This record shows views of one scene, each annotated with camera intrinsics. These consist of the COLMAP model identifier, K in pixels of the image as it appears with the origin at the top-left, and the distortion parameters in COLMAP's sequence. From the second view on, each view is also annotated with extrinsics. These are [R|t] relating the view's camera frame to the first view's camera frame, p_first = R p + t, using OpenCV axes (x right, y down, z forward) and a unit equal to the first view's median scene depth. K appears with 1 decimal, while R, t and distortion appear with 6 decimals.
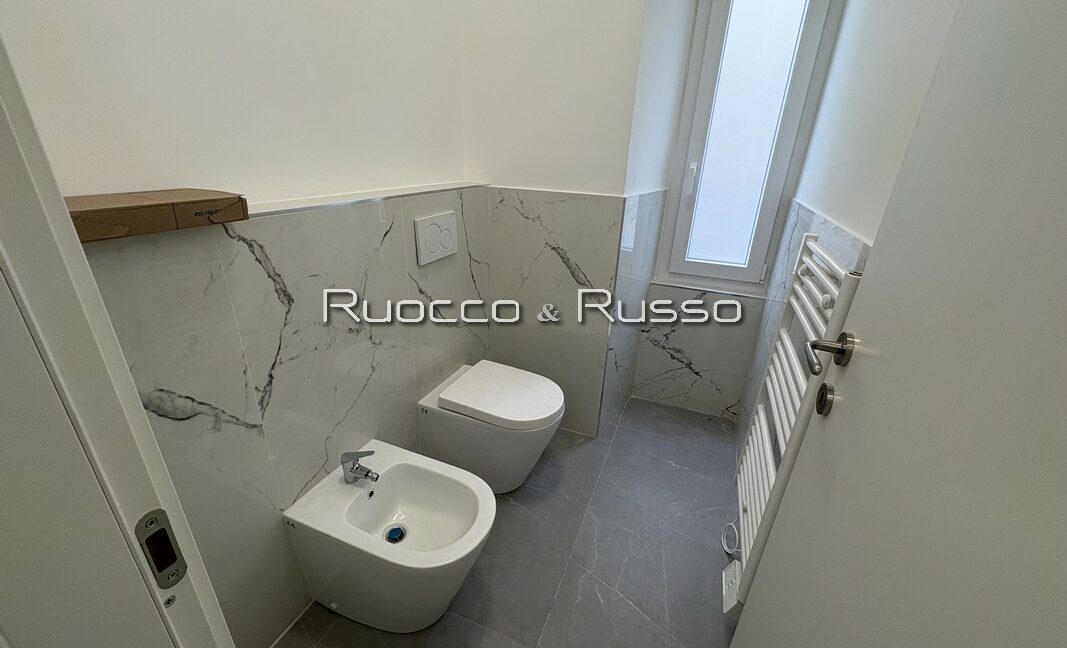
lens RADIAL K [[423.6, 0, 532.8], [0, 423.6, 325.0], [0, 0, 1]] dist [-0.001744, -0.000288]
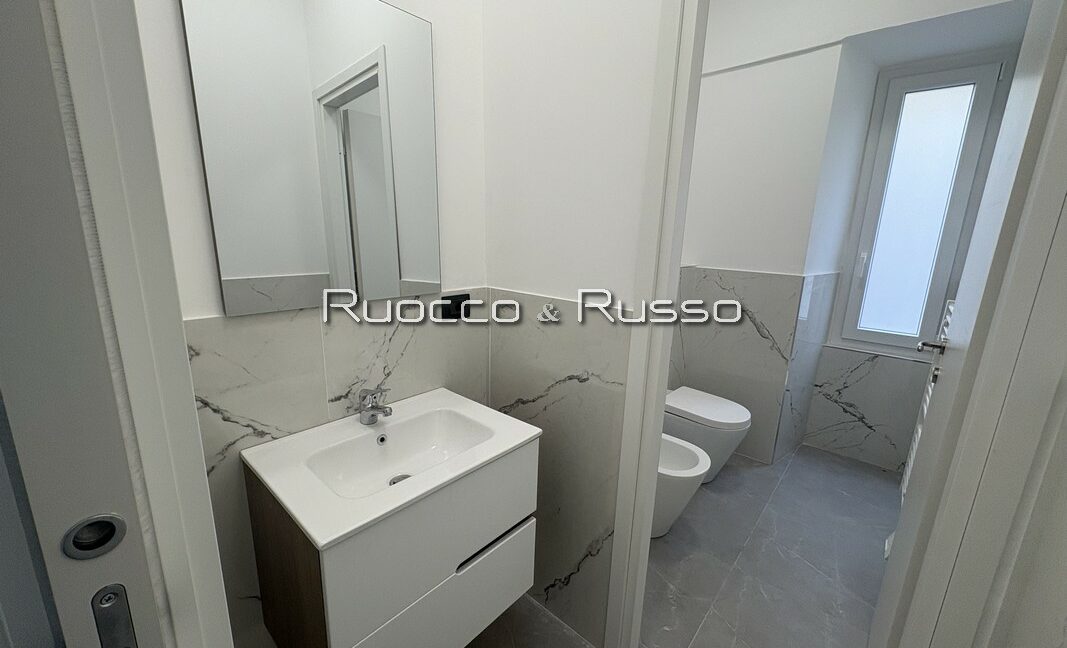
lens RADIAL K [[423.6, 0, 529.5], [0, 423.6, 322.5], [0, 0, 1]] dist [-0.001744, -0.000288]
pose [[0.943039, 0.064602, -0.326348, -0.155005], [-0.124447, 0.978248, -0.165961, 0.173362], [0.308528, 0.197121, 0.930566, -0.496408]]
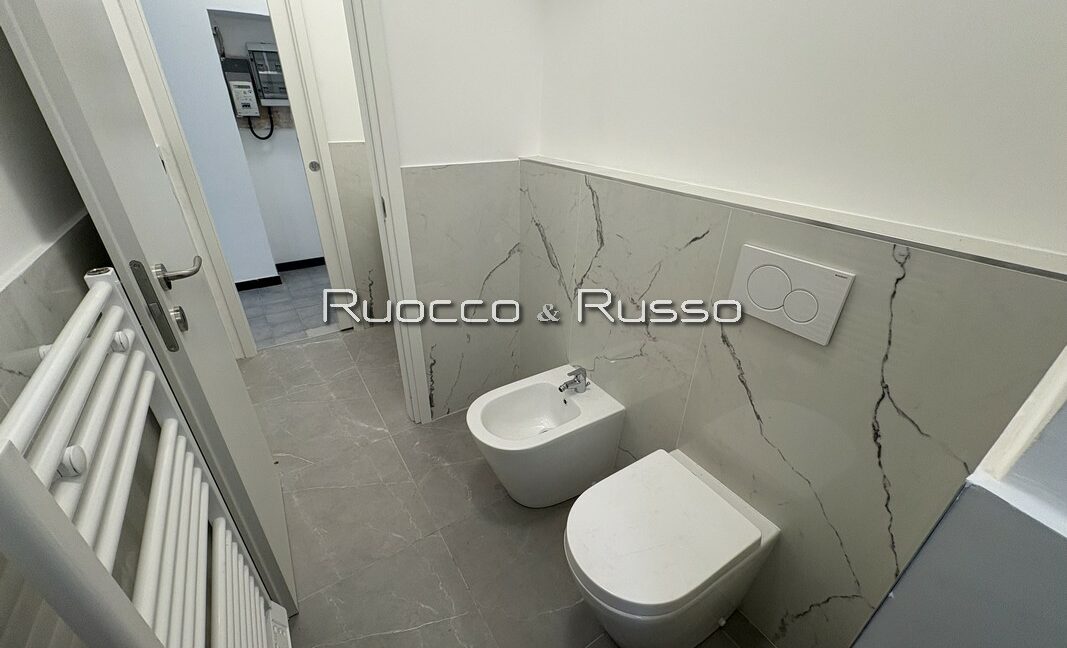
lens RADIAL K [[423.6, 0, 530.7], [0, 423.6, 327.3], [0, 0, 1]] dist [-0.001744, -0.000288]
pose [[-0.573065, 0.342218, -0.744636, 0.500422], [-0.355895, 0.714555, 0.602287, -0.448109], [0.738197, 0.610162, -0.287693, 1.024849]]
